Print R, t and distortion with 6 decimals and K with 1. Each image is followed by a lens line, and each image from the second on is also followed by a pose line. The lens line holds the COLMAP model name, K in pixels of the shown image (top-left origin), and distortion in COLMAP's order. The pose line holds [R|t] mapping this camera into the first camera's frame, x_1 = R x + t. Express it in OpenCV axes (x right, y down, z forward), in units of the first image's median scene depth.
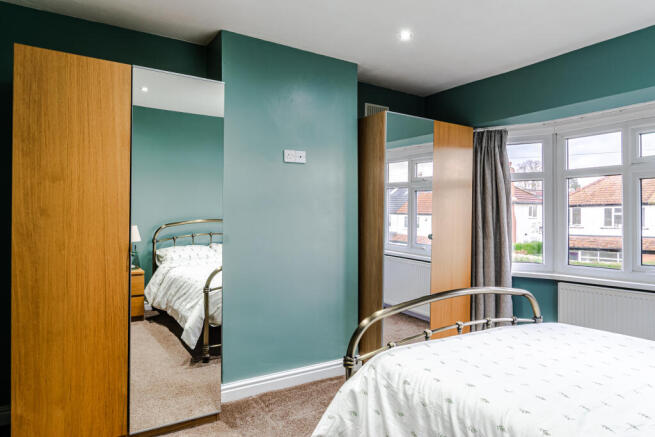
lens RADIAL K [[425.7, 0, 330.8], [0, 425.7, 215.3], [0, 0, 1]] dist [-0.008856, -0.001119]
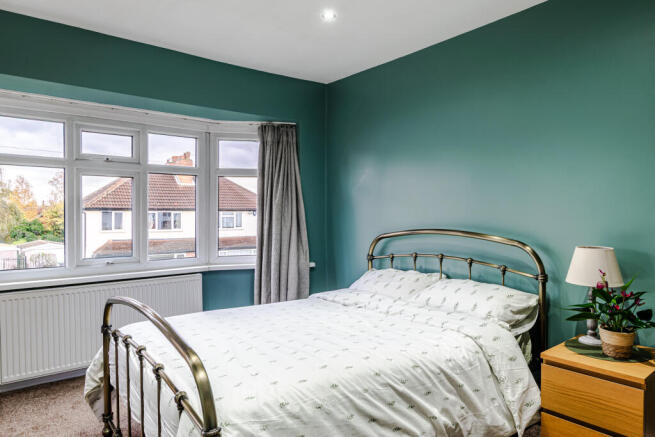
lens RADIAL K [[425.7, 0, 330.0], [0, 425.7, 219.5], [0, 0, 1]] dist [-0.008856, -0.001119]
pose [[-0.077191, -0.024559, 0.996714, -0.623795], [0.004206, 0.999680, 0.024958, -0.002387], [-0.997007, 0.006118, -0.077063, 0.893089]]
